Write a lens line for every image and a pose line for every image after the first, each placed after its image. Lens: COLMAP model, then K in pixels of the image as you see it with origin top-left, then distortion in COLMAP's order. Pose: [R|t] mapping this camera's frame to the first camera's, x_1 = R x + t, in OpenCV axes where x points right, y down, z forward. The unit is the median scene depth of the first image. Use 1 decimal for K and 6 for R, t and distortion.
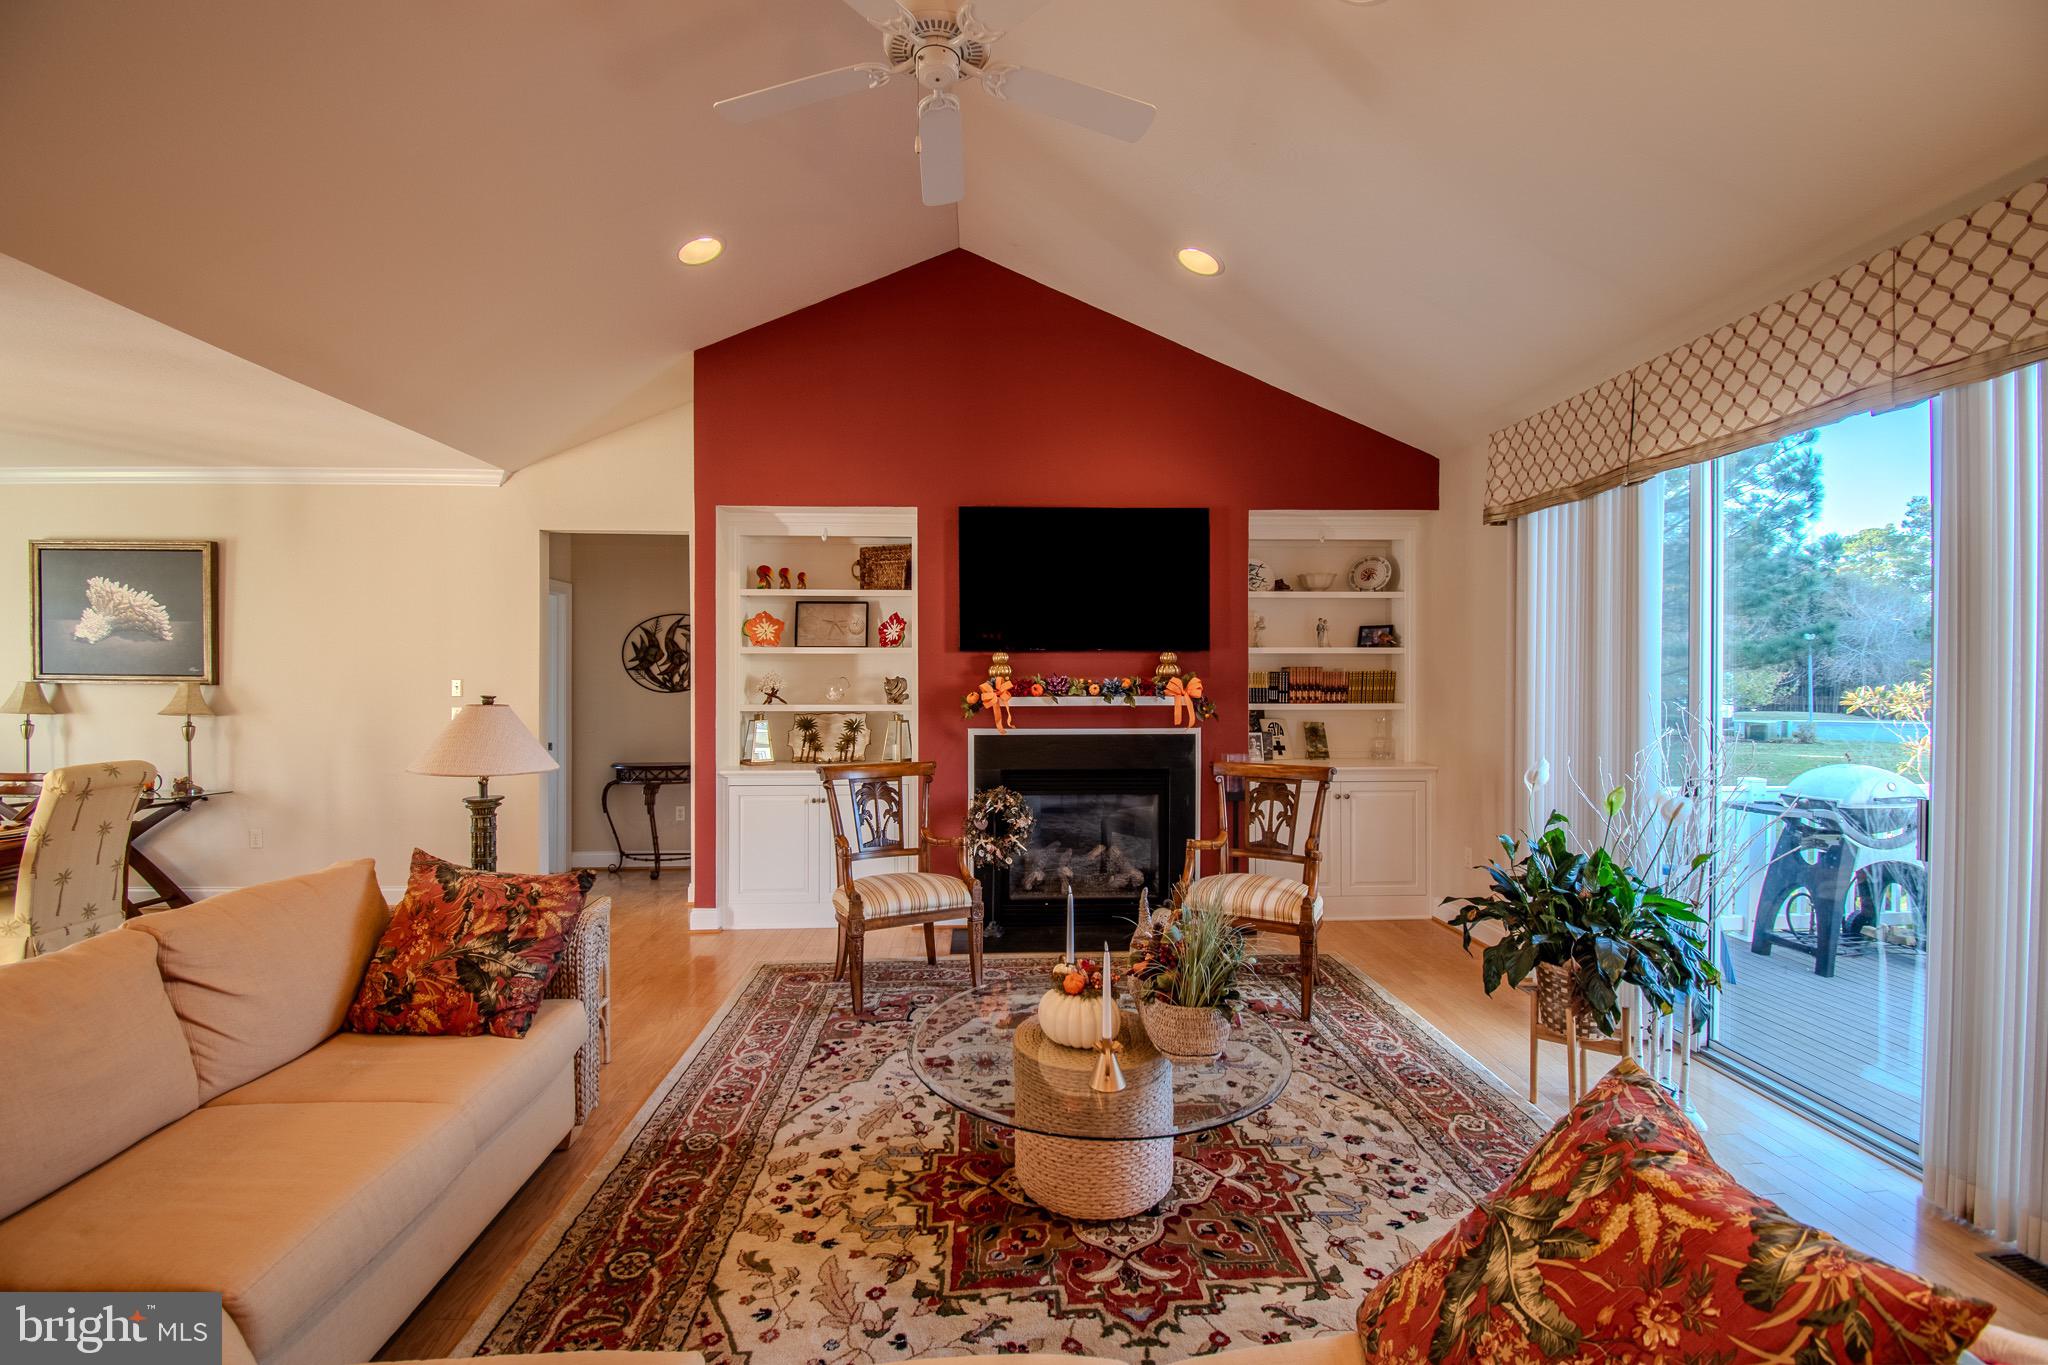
lens RADIAL K [[900.2, 0, 1025.9], [0, 900.2, 679.9], [0, 0, 1]] dist [0.023629, -0.027080]
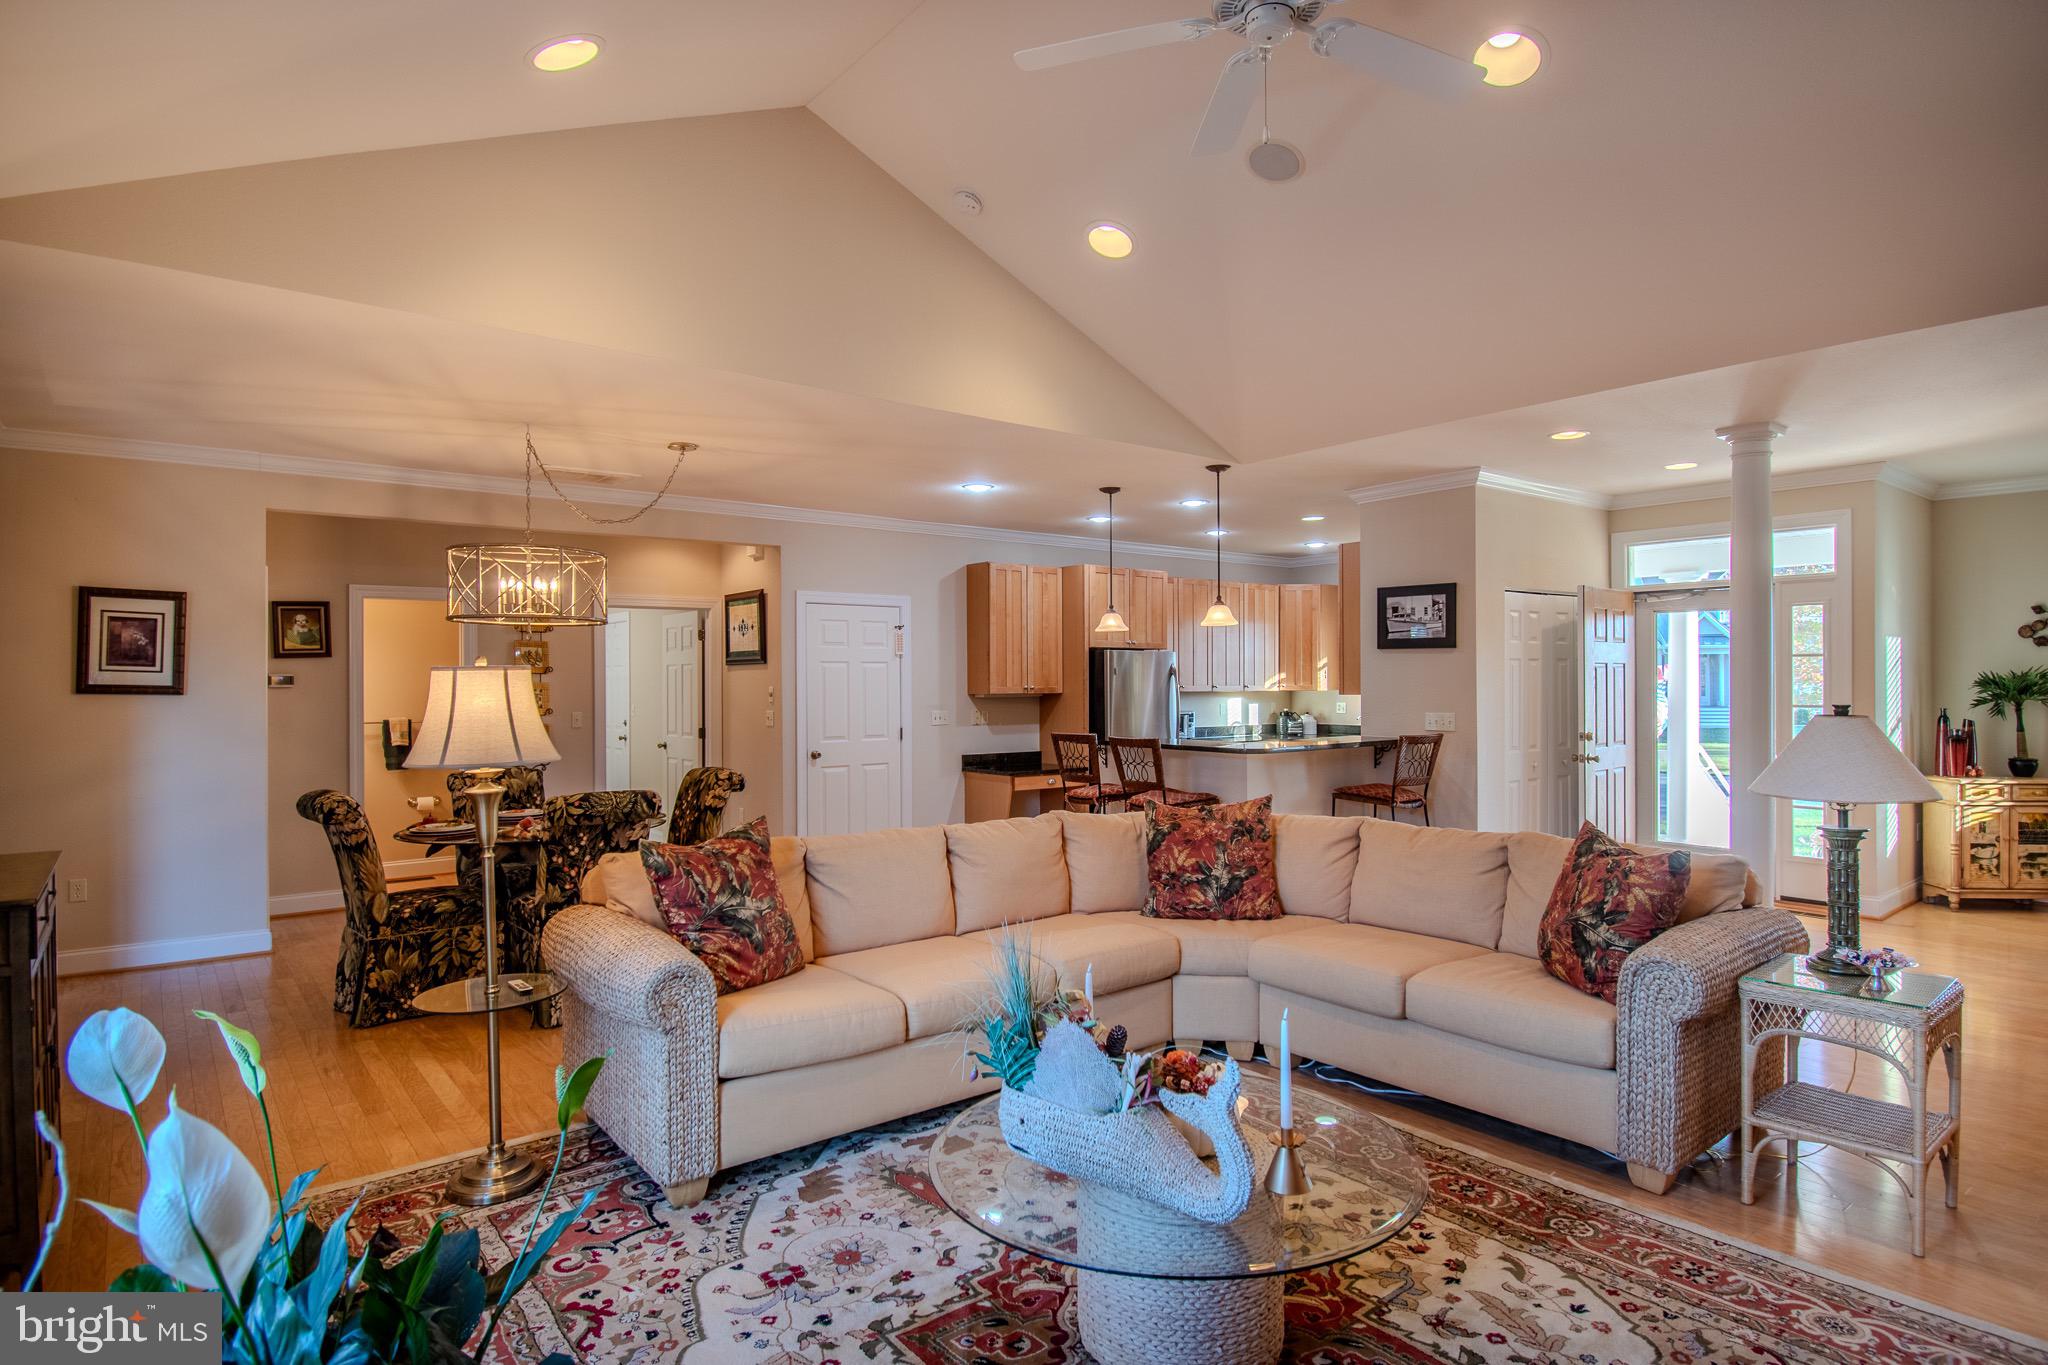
lens RADIAL K [[1098.2, 0, 1024.0], [0, 1098.2, 682.5], [0, 0, 1]] dist [0.016019, -0.024352]
pose [[-0.814778, 0.003021, -0.579766, 0.363720], [0.000413, 0.999989, 0.004631, -0.004673], [0.579773, 0.003533, -0.814770, 0.847548]]
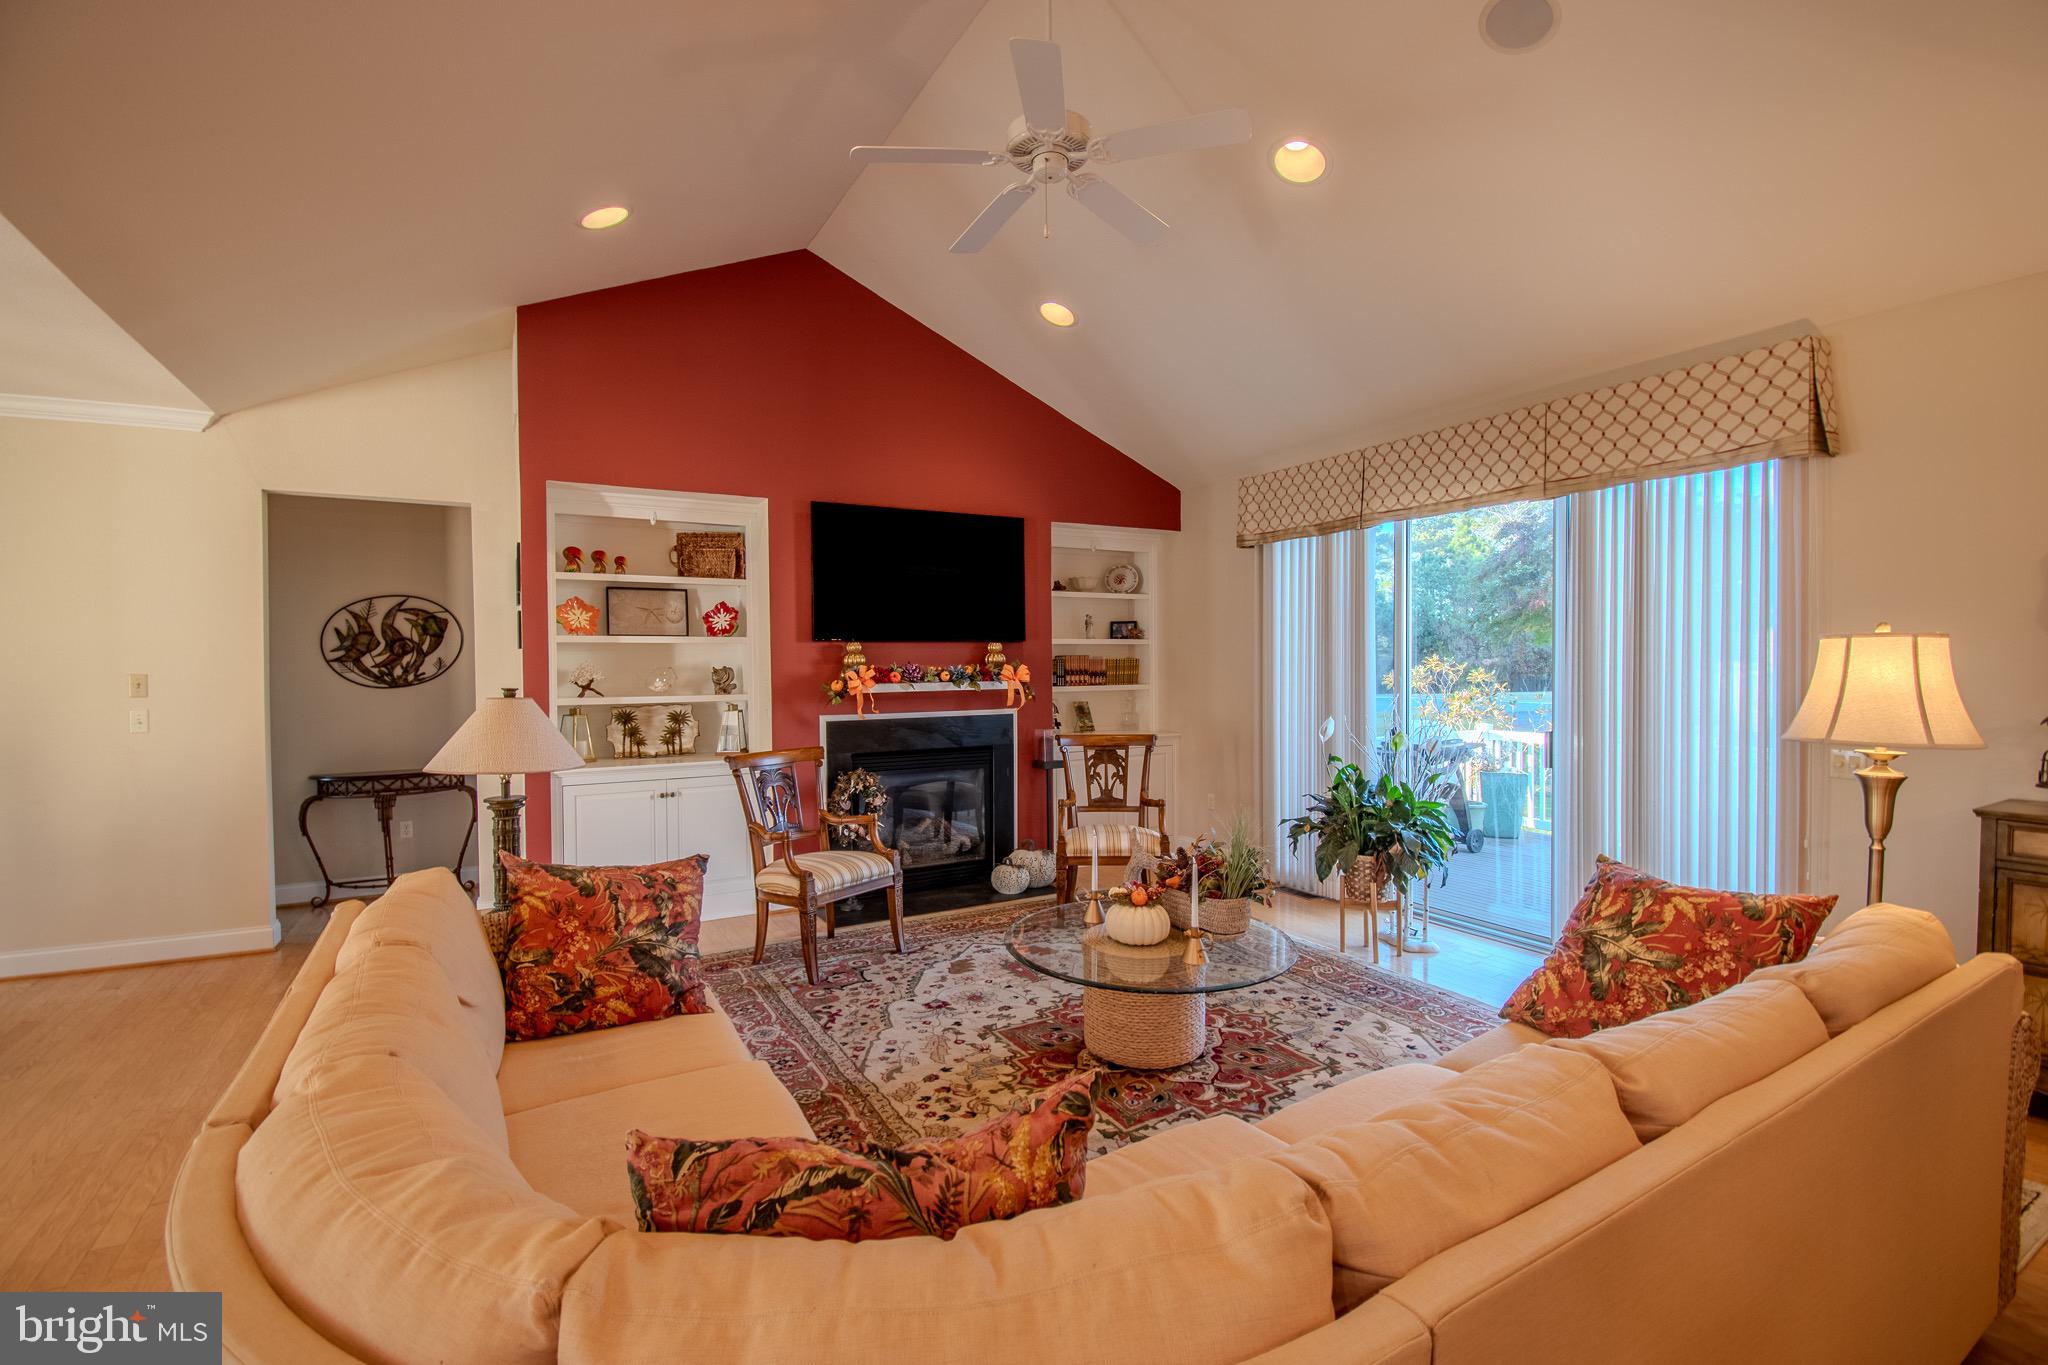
lens RADIAL K [[911.9, 0, 1026.6], [0, 911.9, 680.3], [0, 0, 1]] dist [0.023242, -0.027151]
pose [[0.890889, -0.015639, 0.453952, -0.336262], [0.010385, 0.999847, 0.014065, 0.001164], [-0.454103, -0.007816, 0.890915, -0.048263]]
